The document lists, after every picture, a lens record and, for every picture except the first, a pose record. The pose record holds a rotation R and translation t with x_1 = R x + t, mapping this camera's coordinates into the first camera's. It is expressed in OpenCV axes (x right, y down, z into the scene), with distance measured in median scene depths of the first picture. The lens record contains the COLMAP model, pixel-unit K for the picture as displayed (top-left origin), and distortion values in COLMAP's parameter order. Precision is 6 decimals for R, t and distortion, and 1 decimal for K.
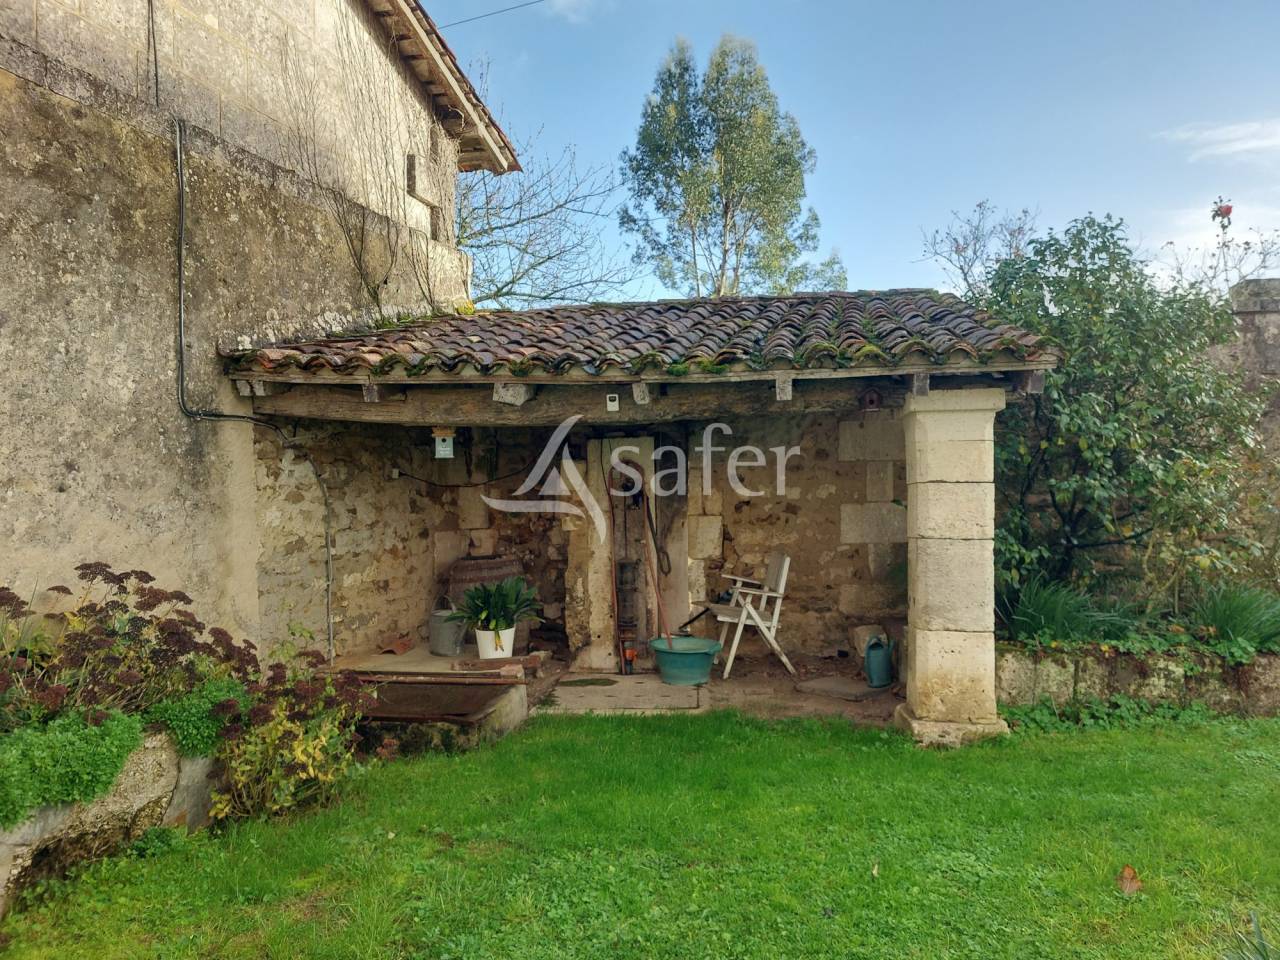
lens RADIAL K [[882.7, 0, 641.1], [0, 882.7, 480.3], [0, 0, 1]] dist [0.005861, -0.012327]
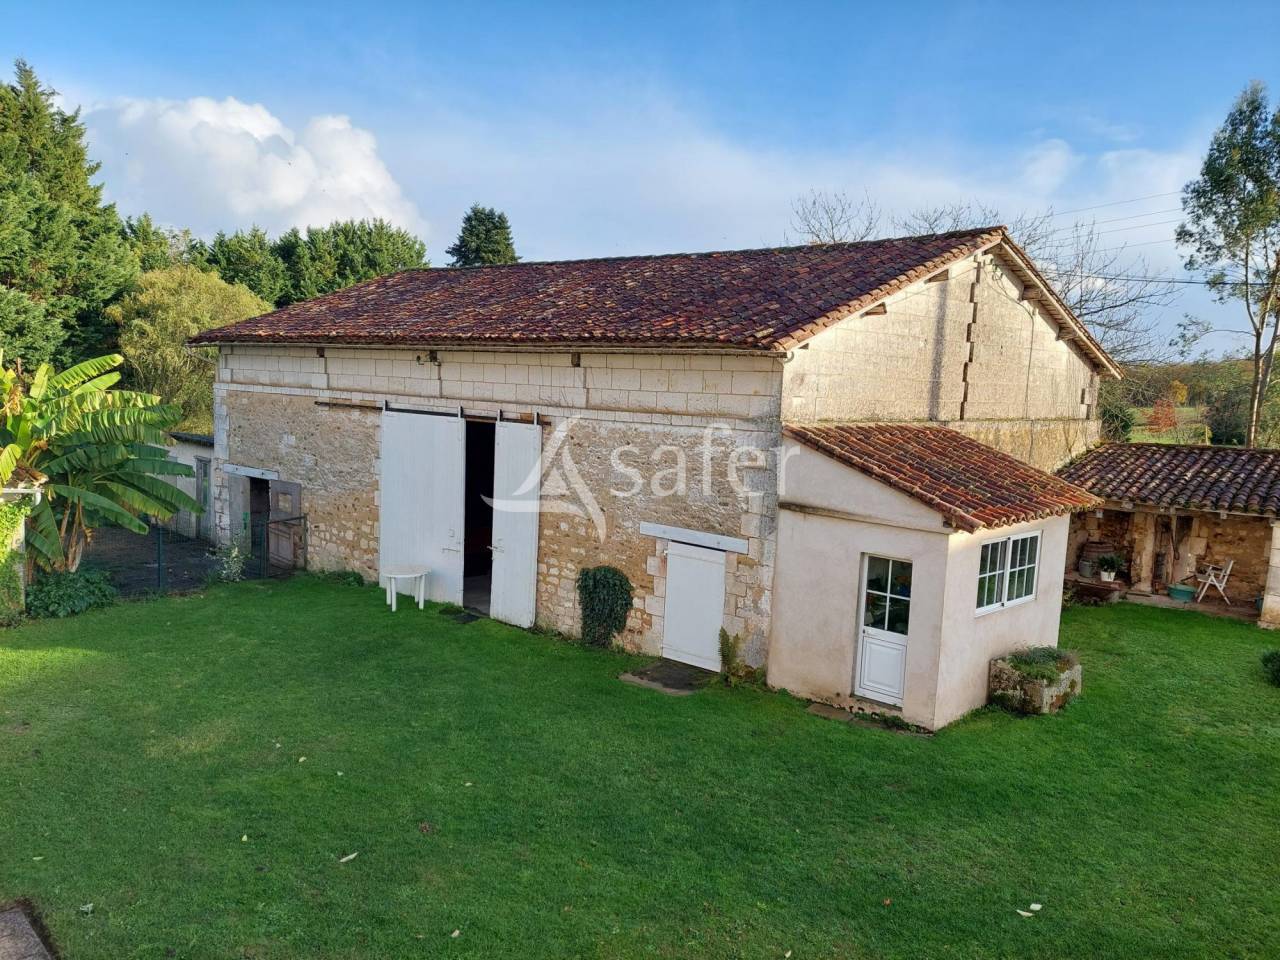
lens RADIAL K [[882.7, 0, 639.4], [0, 882.7, 479.5], [0, 0, 1]] dist [0.005861, -0.012327]
pose [[0.855858, 0.102080, -0.507037, -0.031647], [-0.047776, 0.991742, 0.119021, -0.360226], [0.514999, -0.077641, 0.853667, -2.007249]]
